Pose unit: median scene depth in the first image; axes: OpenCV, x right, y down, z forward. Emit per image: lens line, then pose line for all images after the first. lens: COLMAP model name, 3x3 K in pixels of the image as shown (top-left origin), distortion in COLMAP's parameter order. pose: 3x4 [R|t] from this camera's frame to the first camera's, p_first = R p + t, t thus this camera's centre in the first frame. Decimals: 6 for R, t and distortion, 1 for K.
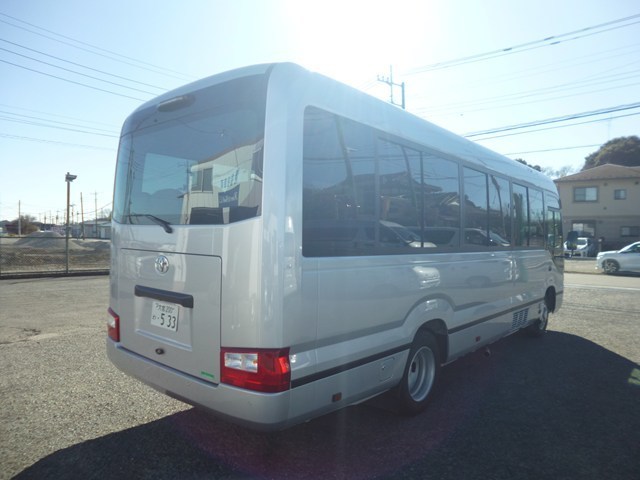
lens RADIAL K [[445.0, 0, 324.0], [0, 445.0, 235.3], [0, 0, 1]] dist [-0.051870, 0.010742]
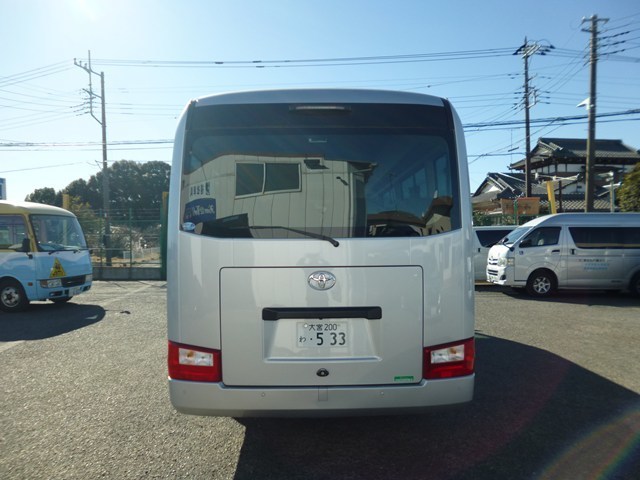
lens RADIAL K [[445.0, 0, 319.1], [0, 445.0, 239.9], [0, 0, 1]] dist [-0.051870, 0.010742]
pose [[0.746237, -0.026641, 0.665147, -0.908609], [0.021912, 0.999640, 0.015455, -0.031657], [-0.665319, 0.003042, 0.746553, 0.272008]]
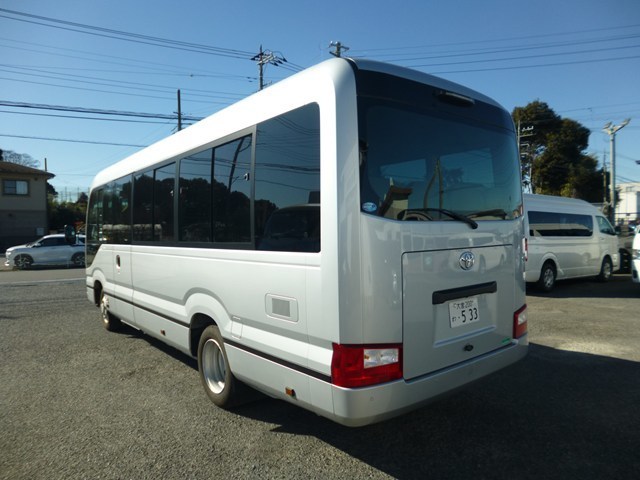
lens RADIAL K [[445.0, 0, 321.1], [0, 445.0, 240.5], [0, 0, 1]] dist [-0.051870, 0.010742]
pose [[0.179965, -0.048562, 0.982474, -1.281498], [0.023669, 0.998705, 0.045029, -0.030041], [-0.983388, 0.015150, 0.180882, 1.041366]]
